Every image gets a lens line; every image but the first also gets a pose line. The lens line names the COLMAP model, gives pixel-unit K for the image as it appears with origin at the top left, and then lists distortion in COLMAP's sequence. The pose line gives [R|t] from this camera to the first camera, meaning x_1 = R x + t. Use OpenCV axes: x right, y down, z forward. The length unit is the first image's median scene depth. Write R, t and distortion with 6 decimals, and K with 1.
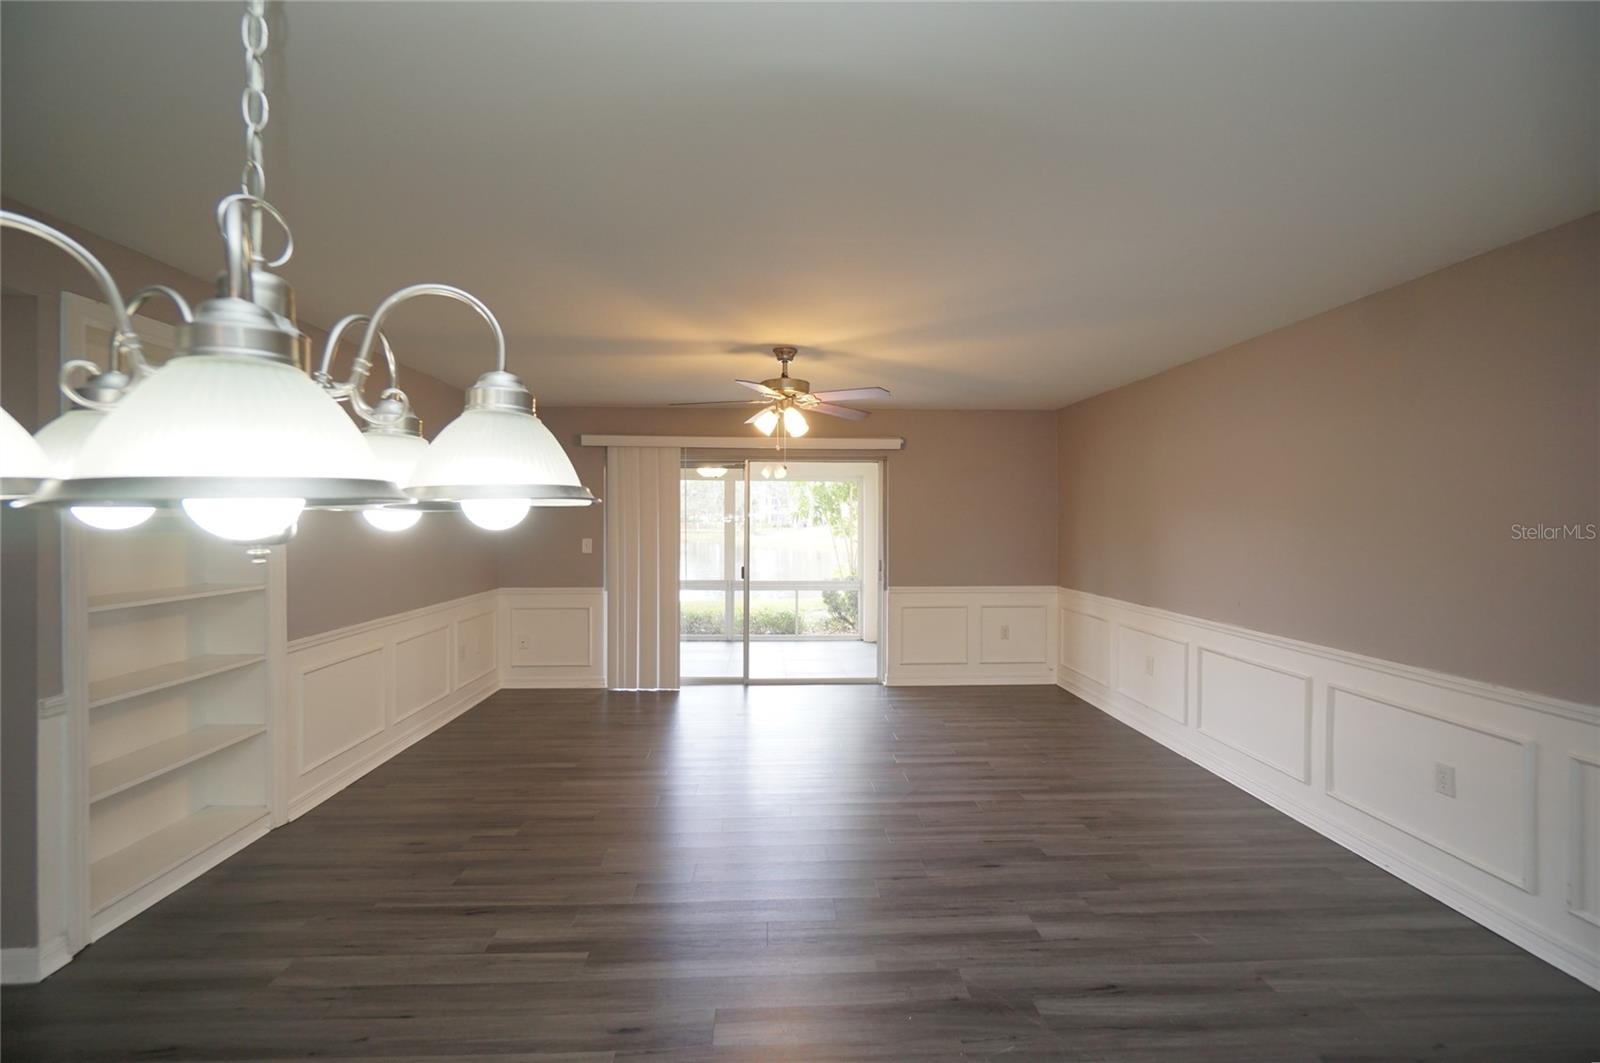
lens RADIAL K [[691.0, 0, 796.9], [0, 691.0, 522.8], [0, 0, 1]] dist [-0.000473, -0.000099]
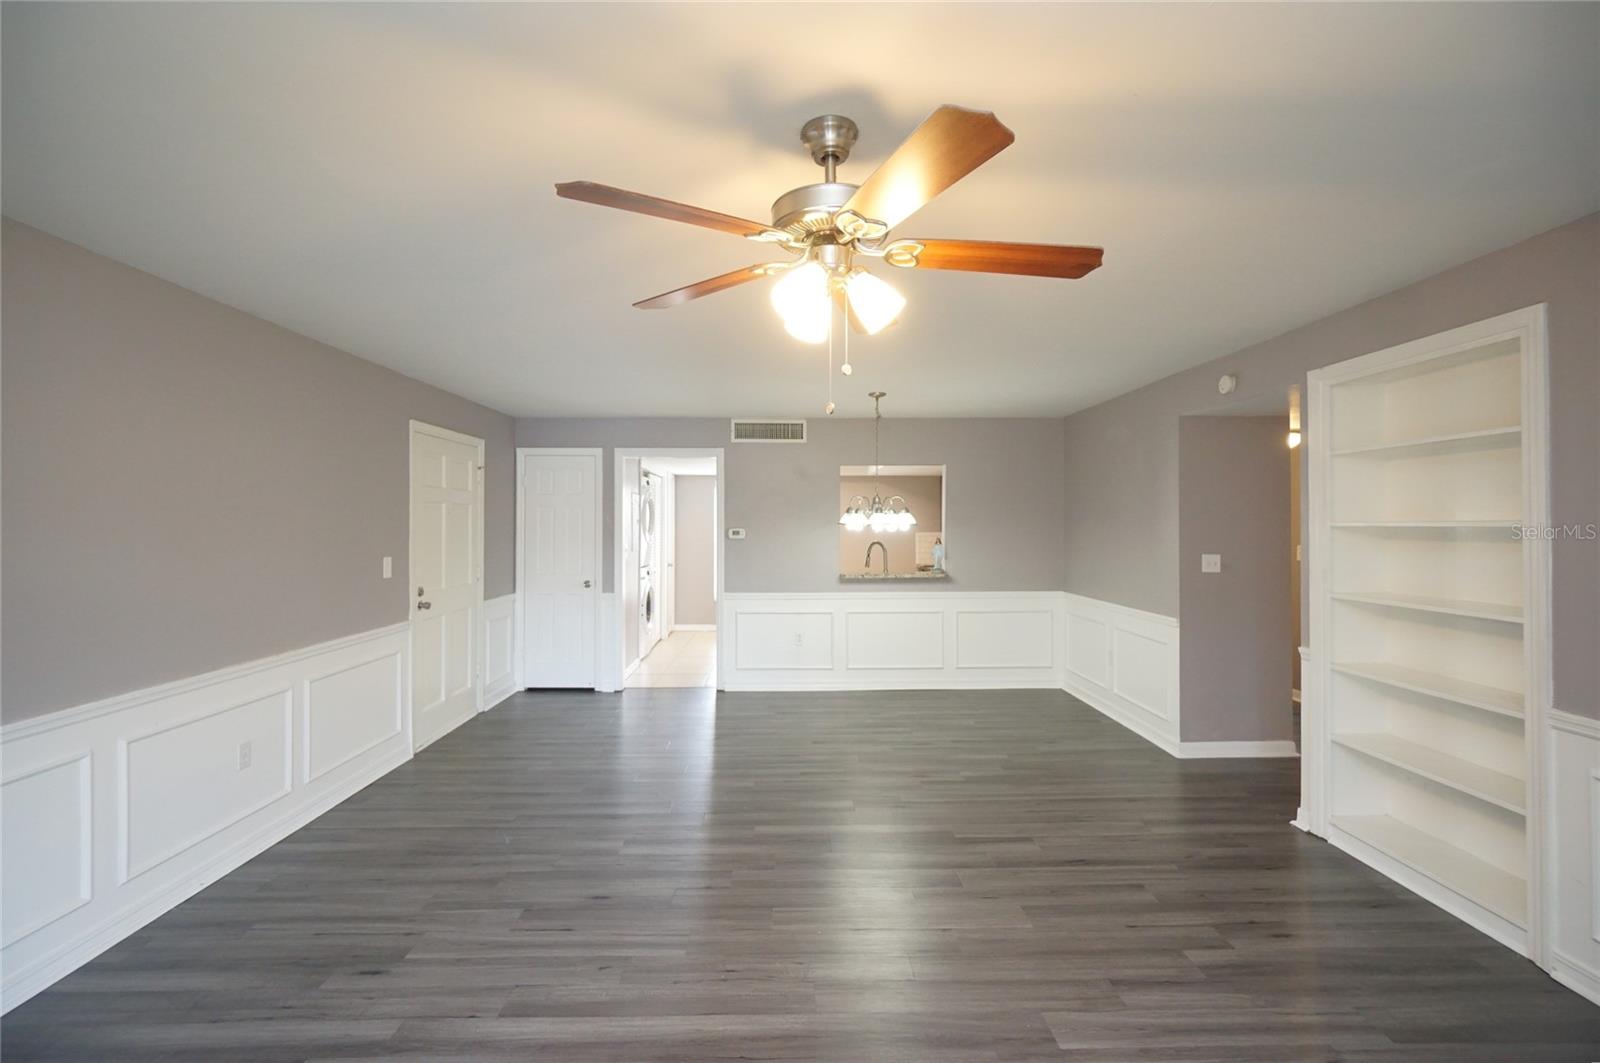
lens RADIAL K [[691.0, 0, 796.9], [0, 691.0, 522.8], [0, 0, 1]] dist [-0.000473, -0.000099]
pose [[-0.999722, -0.001472, 0.023517, -0.008763], [-0.001424, 0.999997, 0.002021, -0.015680], [-0.023520, 0.001987, -0.999721, 2.092354]]
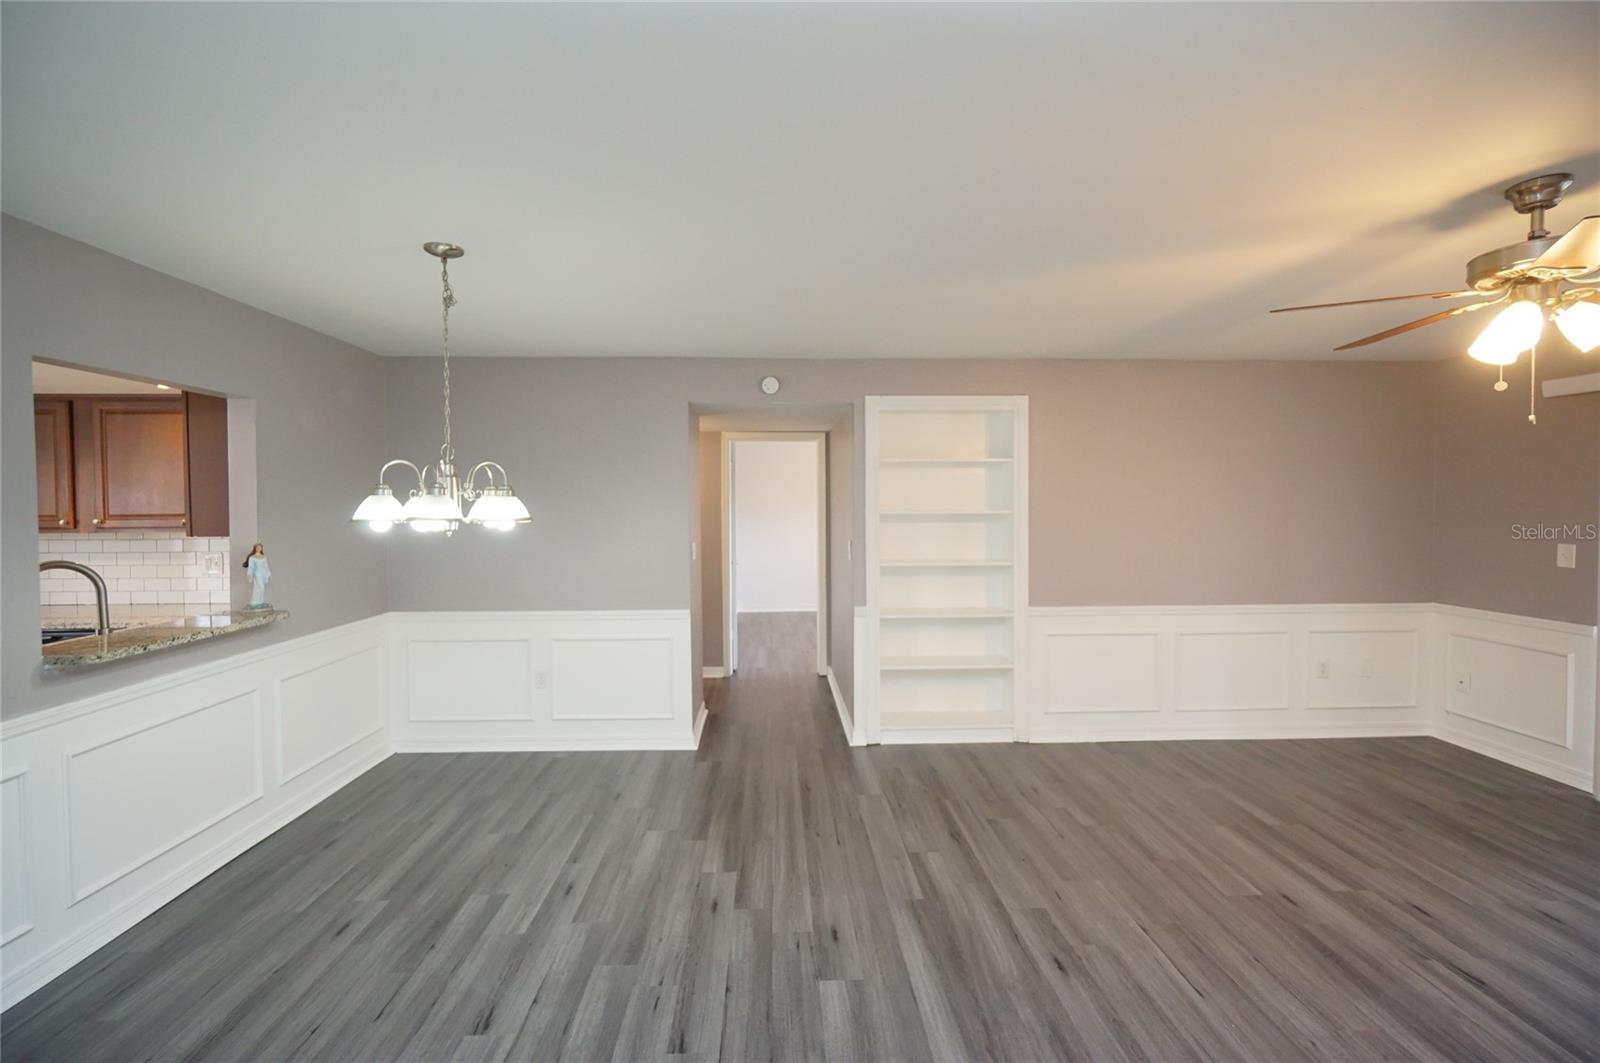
lens RADIAL K [[691.0, 0, 796.9], [0, 691.0, 522.8], [0, 0, 1]] dist [-0.000473, -0.000099]
pose [[-0.002843, 0.024111, -0.999705, 0.723212], [-0.000178, 0.999709, 0.024112, -0.026430], [0.999996, 0.000246, -0.002837, 0.687232]]
